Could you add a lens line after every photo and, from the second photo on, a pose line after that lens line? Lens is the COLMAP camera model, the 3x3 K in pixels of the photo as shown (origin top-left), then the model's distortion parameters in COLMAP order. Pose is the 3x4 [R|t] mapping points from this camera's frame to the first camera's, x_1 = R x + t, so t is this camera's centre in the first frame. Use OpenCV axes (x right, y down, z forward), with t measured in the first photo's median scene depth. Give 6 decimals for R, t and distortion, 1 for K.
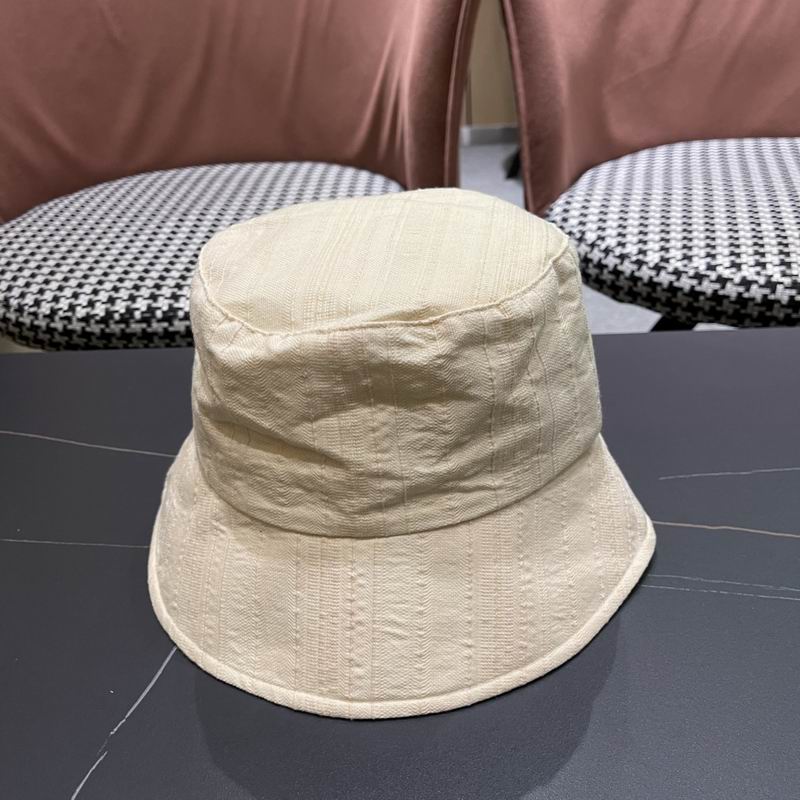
lens RADIAL K [[825.5, 0, 394.2], [0, 825.5, 413.7], [0, 0, 1]] dist [0.011786, 0.000000]
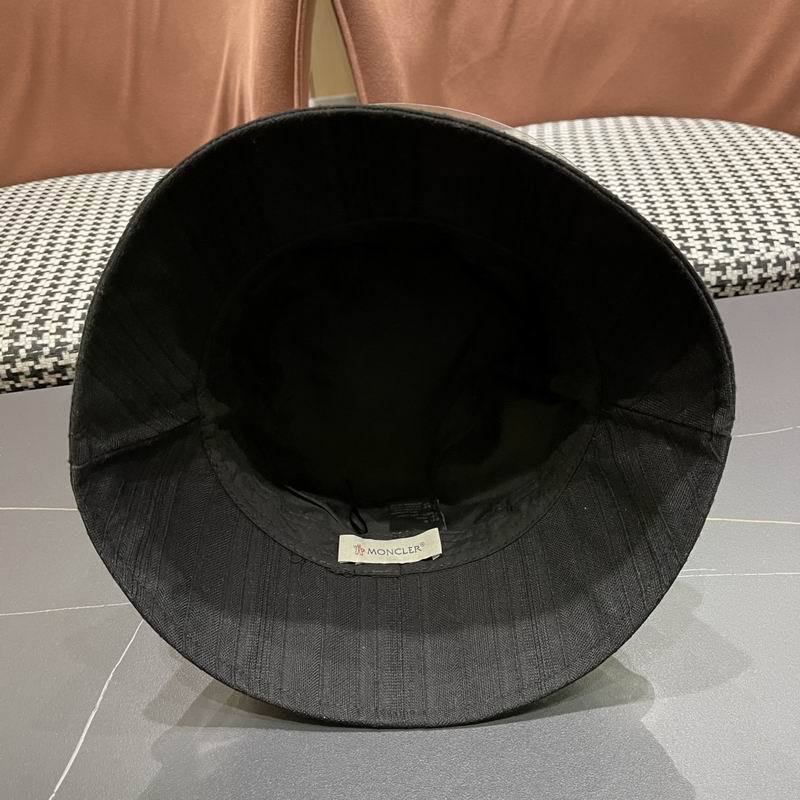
lens RADIAL K [[825.5, 0, 396.5], [0, 825.5, 405.5], [0, 0, 1]] dist [0.011786, 0.000000]
pose [[0.982465, -0.113258, 0.148102, -0.001901], [0.107533, 0.993131, 0.046135, -0.050470], [-0.152310, -0.029400, 0.987895, -0.031669]]
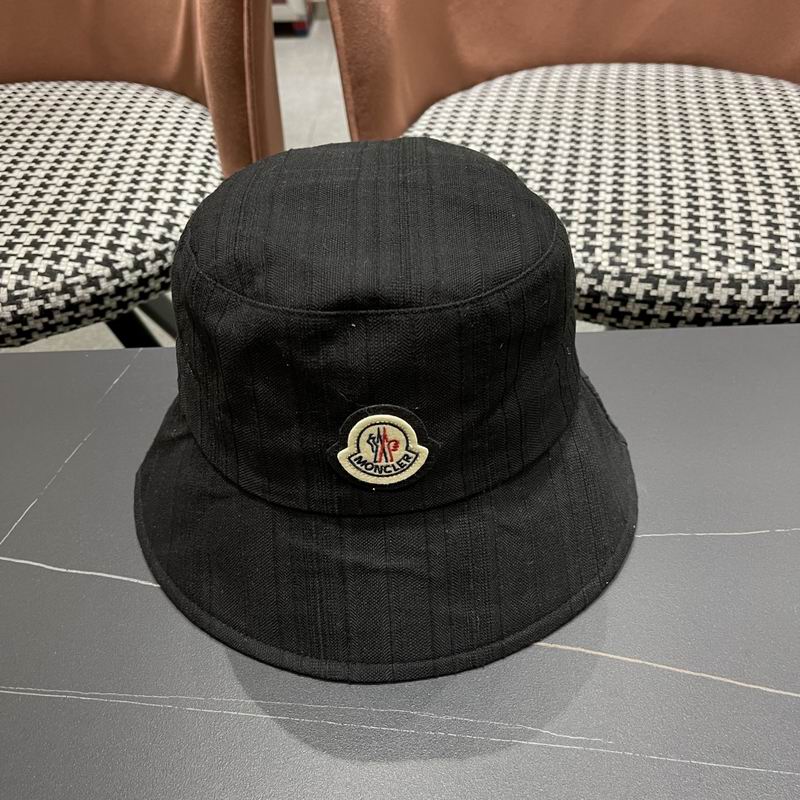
lens RADIAL K [[825.5, 0, 402.6], [0, 825.5, 404.8], [0, 0, 1]] dist [0.011786, 0.000000]
pose [[0.996345, -0.023722, 0.082055, 0.142159], [0.011183, 0.988619, 0.150027, -0.127610], [-0.084680, -0.148561, 0.985271, 0.101893]]
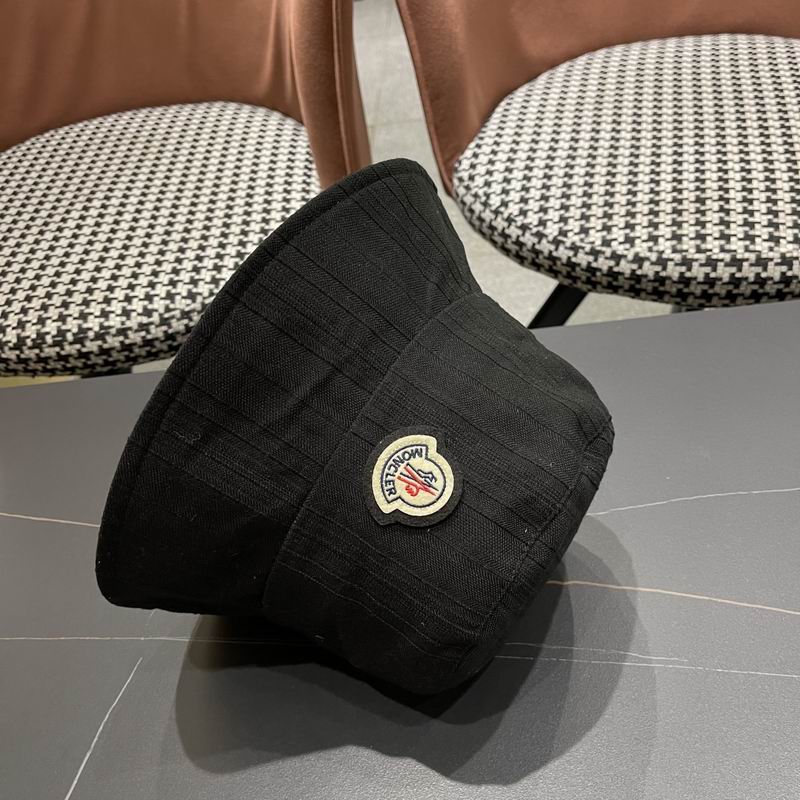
lens RADIAL K [[825.5, 0, 409.7], [0, 825.5, 405.5], [0, 0, 1]] dist [0.011786, 0.000000]
pose [[0.995382, -0.095775, -0.006504, 0.115821], [0.094906, 0.971651, 0.216532, -0.194642], [-0.014419, -0.216150, 0.976254, -0.015410]]
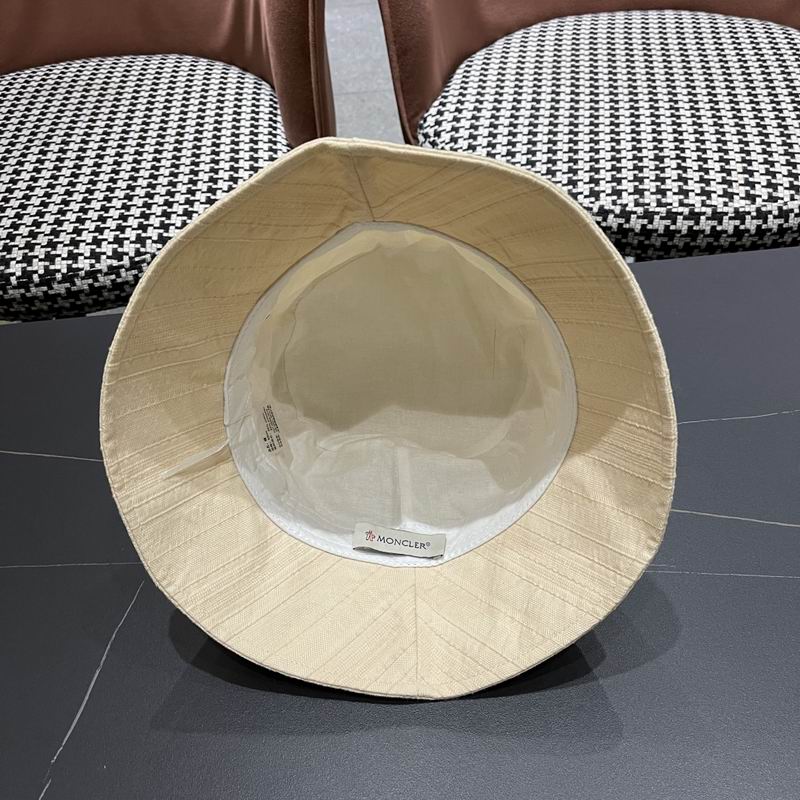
lens RADIAL K [[825.5, 0, 405.3], [0, 825.5, 399.0], [0, 0, 1]] dist [0.011786, 0.000000]
pose [[0.991145, -0.093129, 0.094645, 0.043168], [0.069083, 0.970402, 0.231405, -0.159634], [-0.113394, -0.222818, 0.968243, -0.042699]]
